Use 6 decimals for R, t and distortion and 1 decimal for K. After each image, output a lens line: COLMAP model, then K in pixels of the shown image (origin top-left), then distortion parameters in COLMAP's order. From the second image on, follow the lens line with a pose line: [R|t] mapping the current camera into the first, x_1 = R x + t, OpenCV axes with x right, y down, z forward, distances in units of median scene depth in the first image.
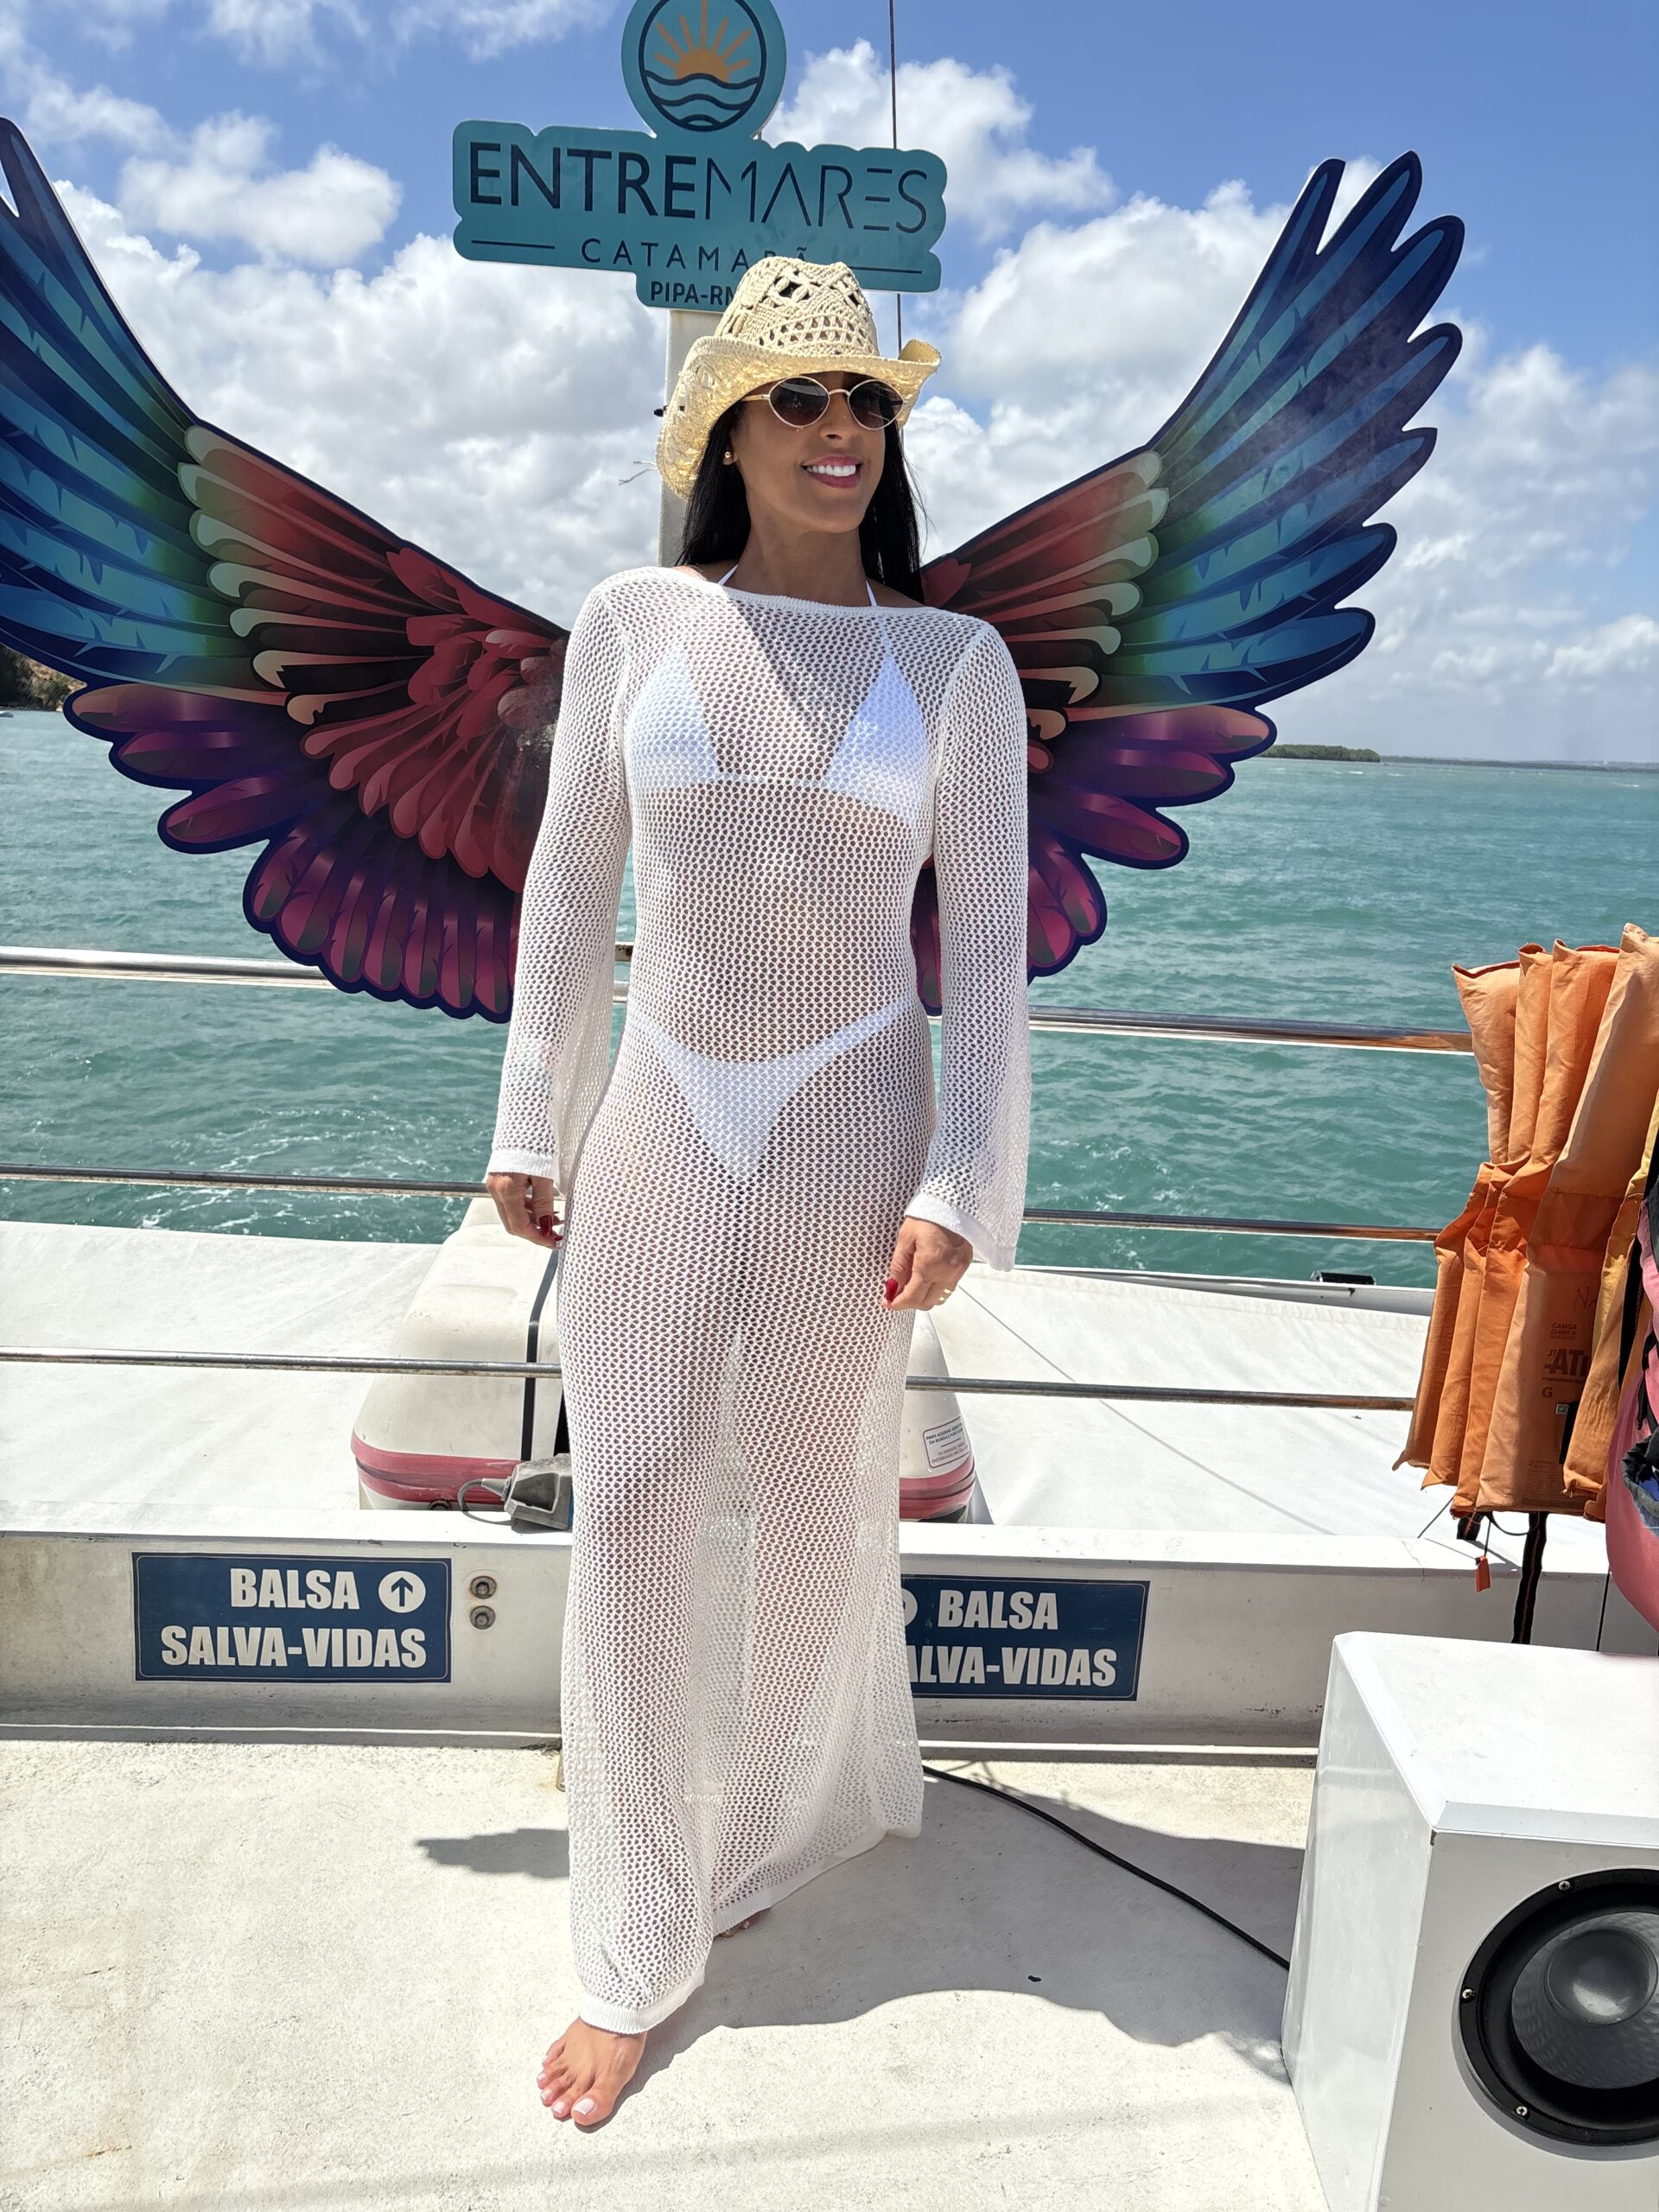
lens RADIAL K [[1699.2, 0, 835.0], [0, 1699.2, 1122.9], [0, 0, 1]] dist [0.018043, 0.001272]
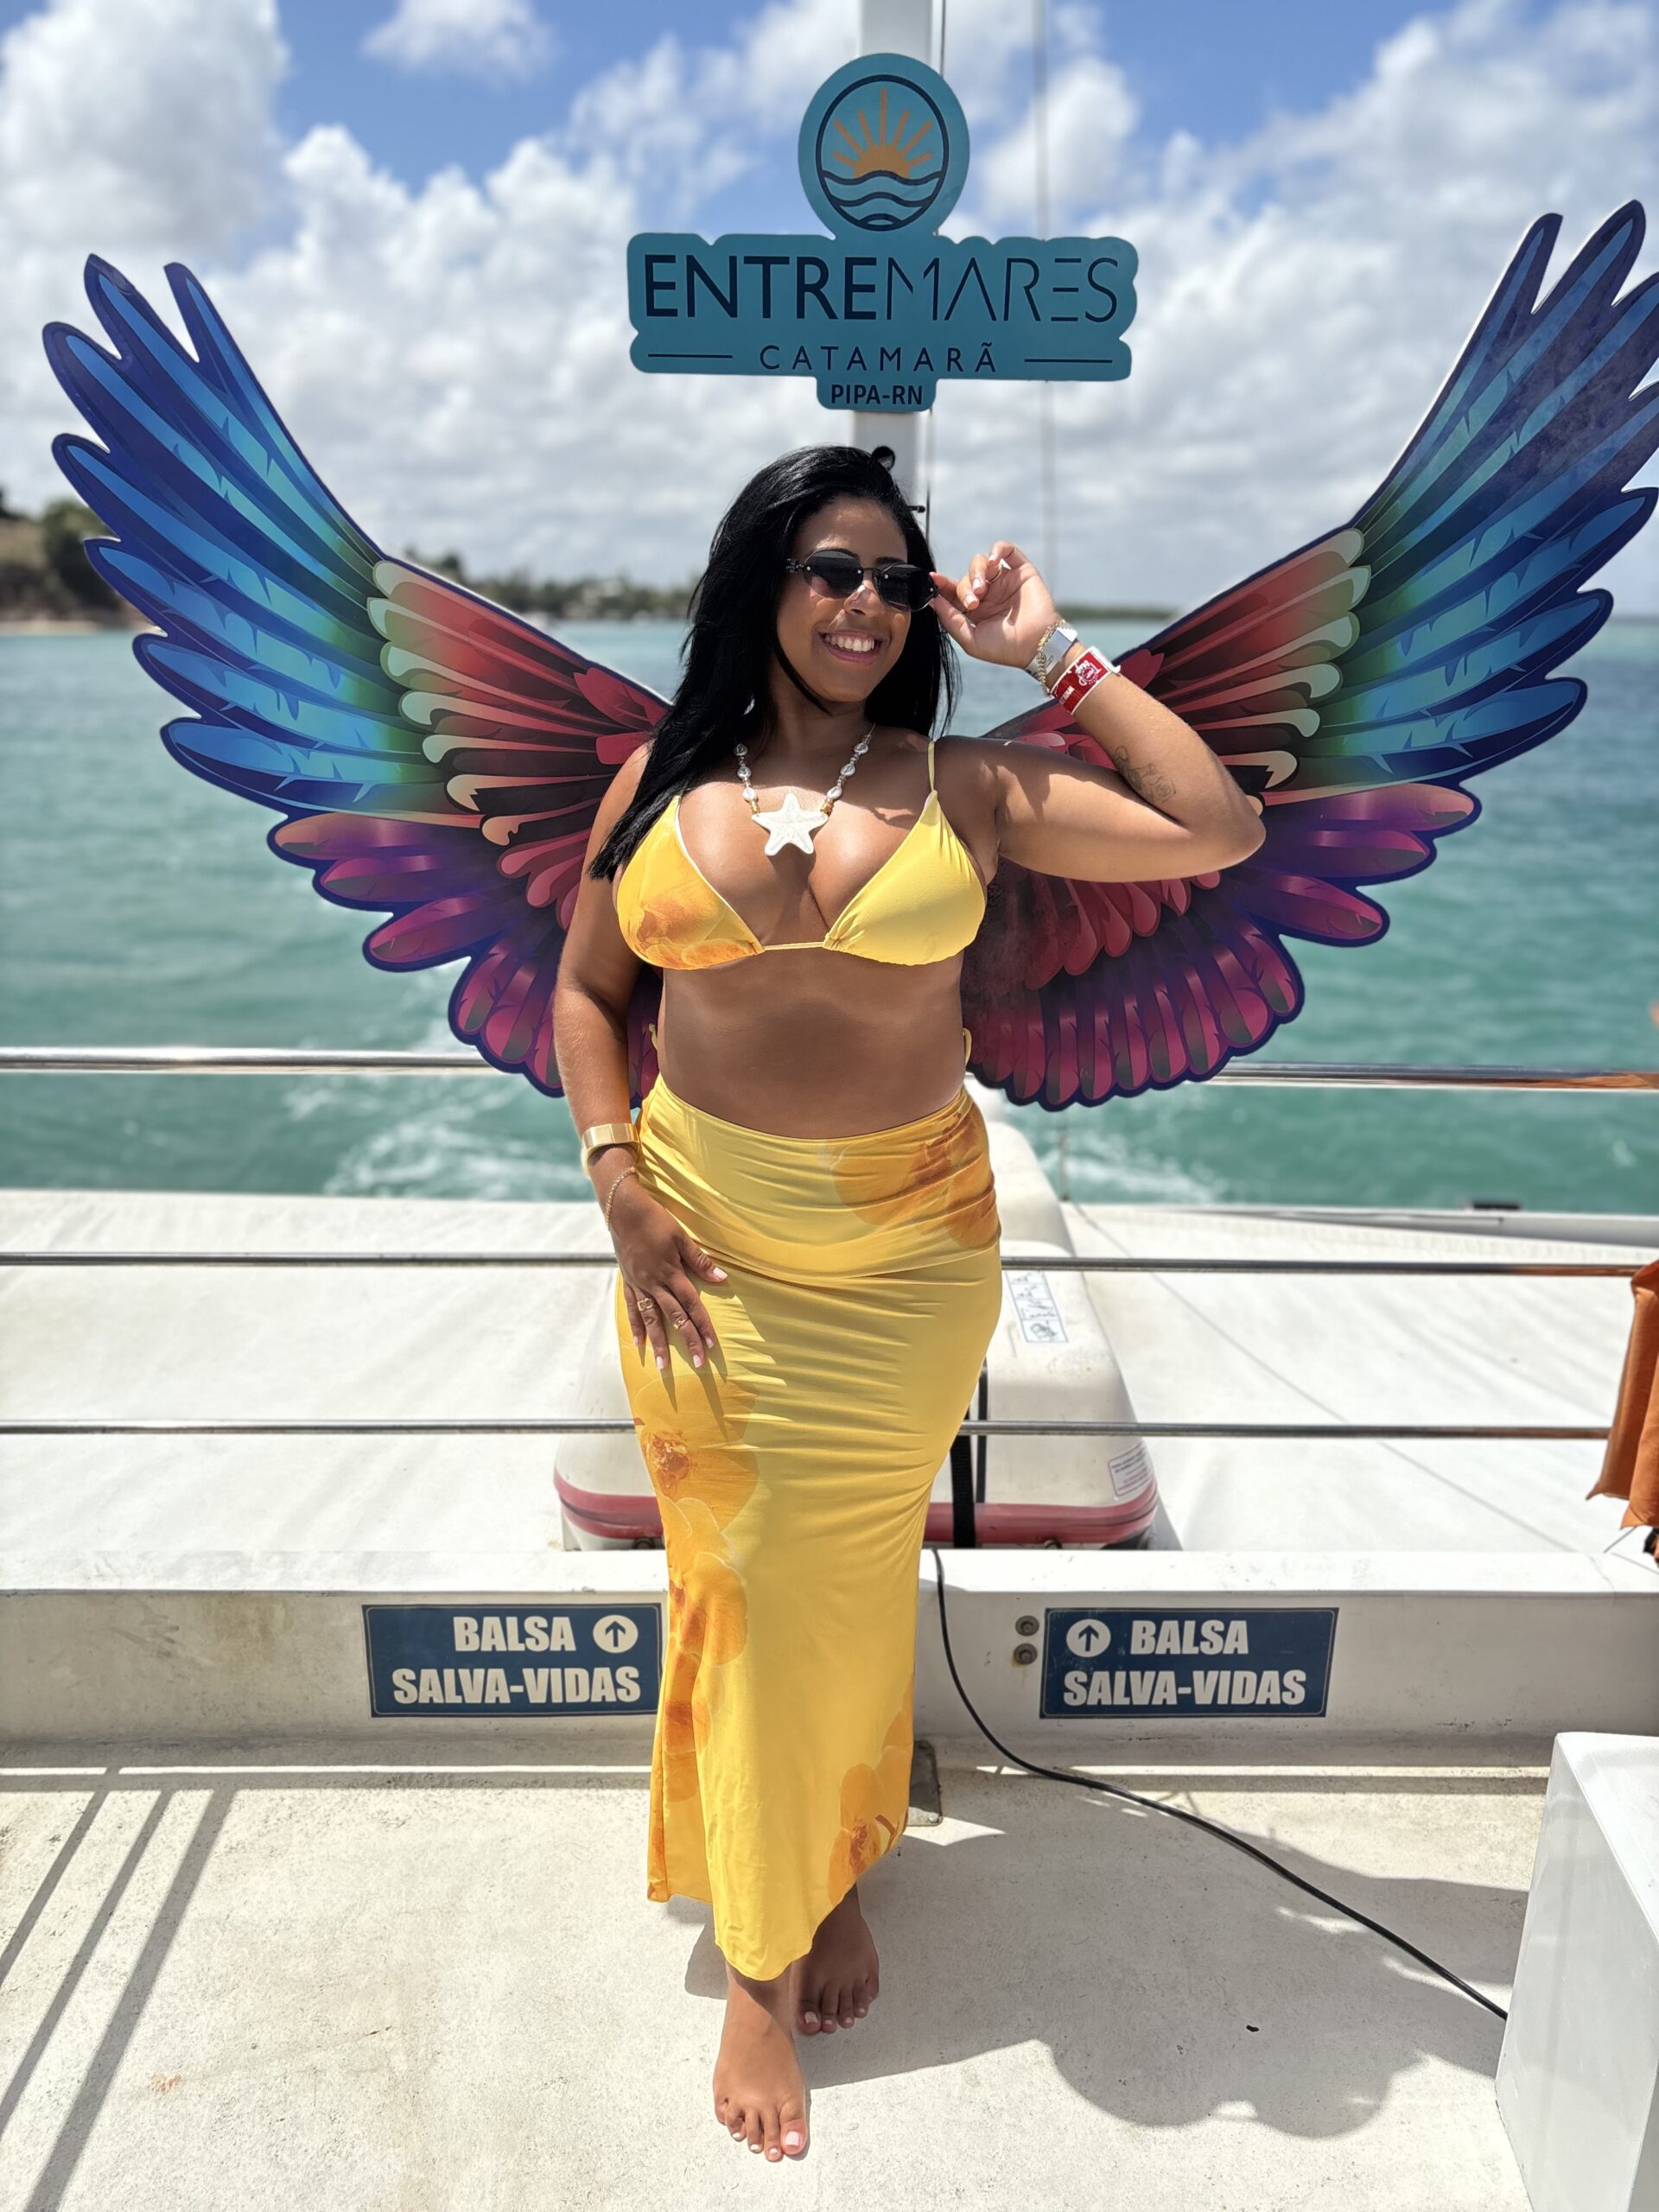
lens RADIAL K [[1699.2, 0, 826.1], [0, 1699.2, 1102.6], [0, 0, 1]] dist [0.018043, 0.001272]
pose [[0.997671, -0.031870, -0.060299, -0.061495], [0.036874, 0.995802, 0.083781, -0.156712], [0.057376, -0.085809, 0.994658, -0.004371]]
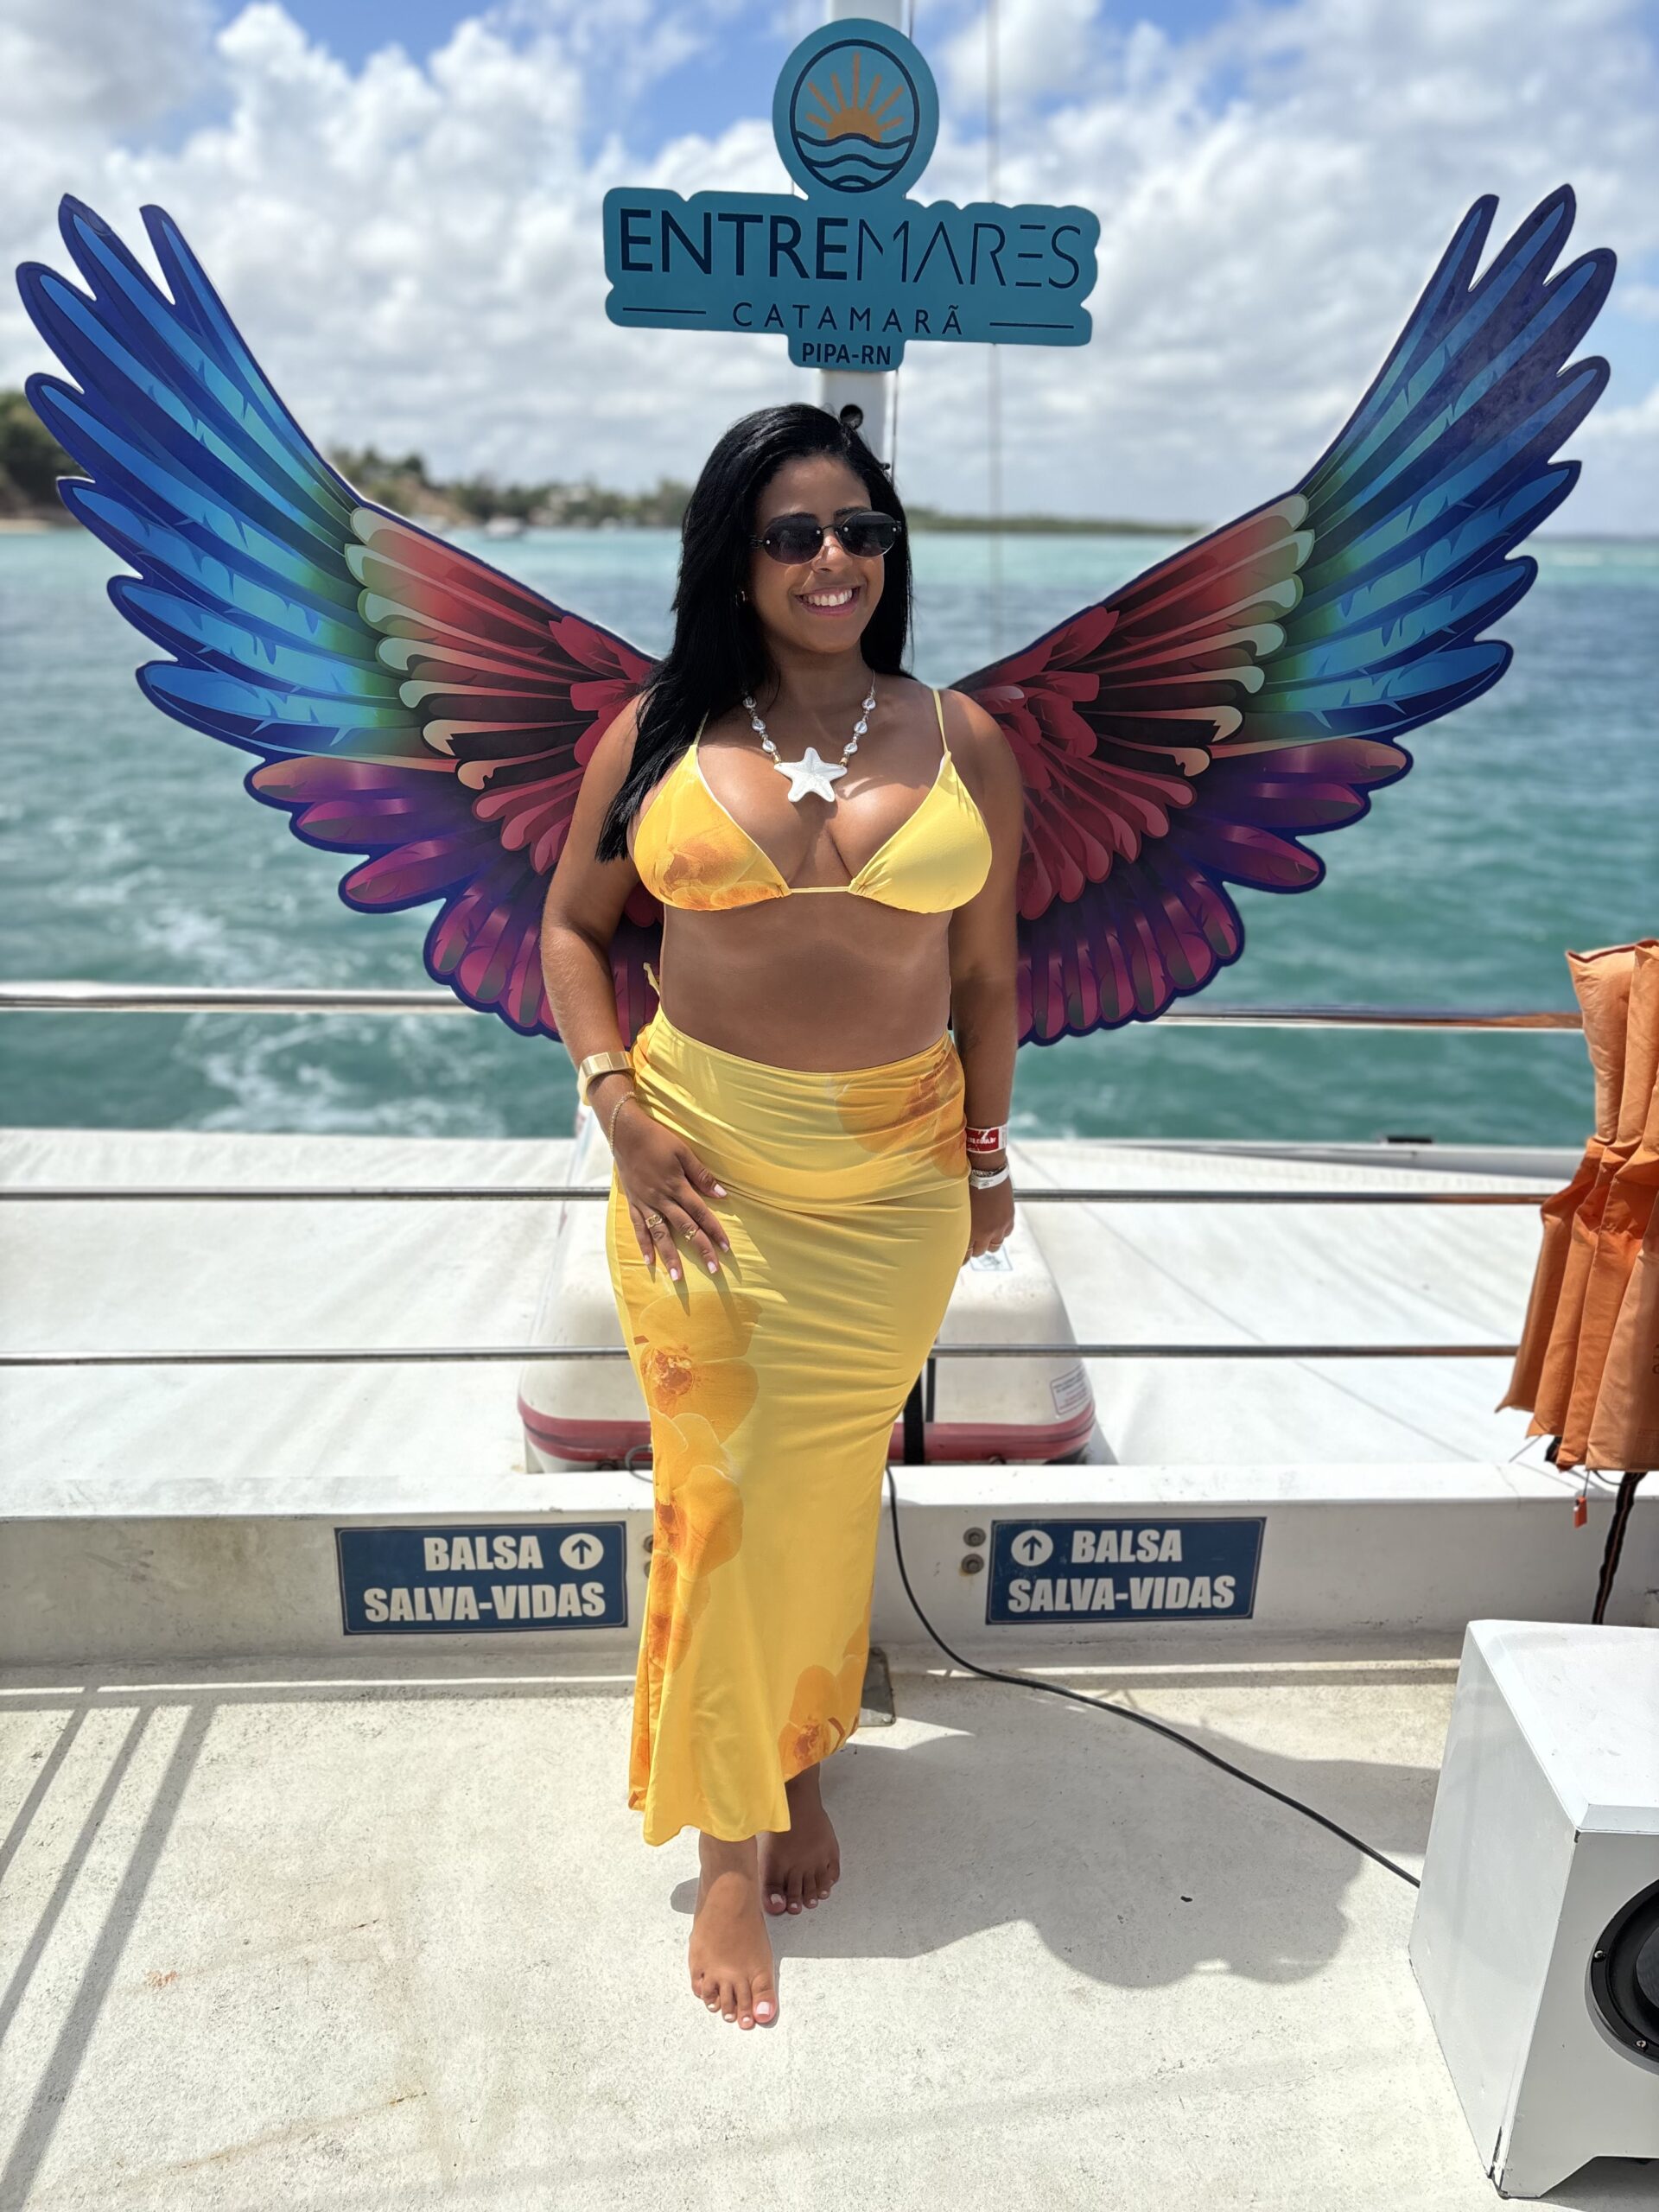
lens RADIAL K [[1699.2, 0, 839.7], [0, 1699.2, 1109.9], [0, 0, 1]] dist [0.018043, 0.001272]
pose [[0.999515, -0.030628, -0.005657, -0.088669], [0.031097, 0.991516, 0.126209, -0.161665], [0.001743, -0.126324, 0.991988, -0.049354]]
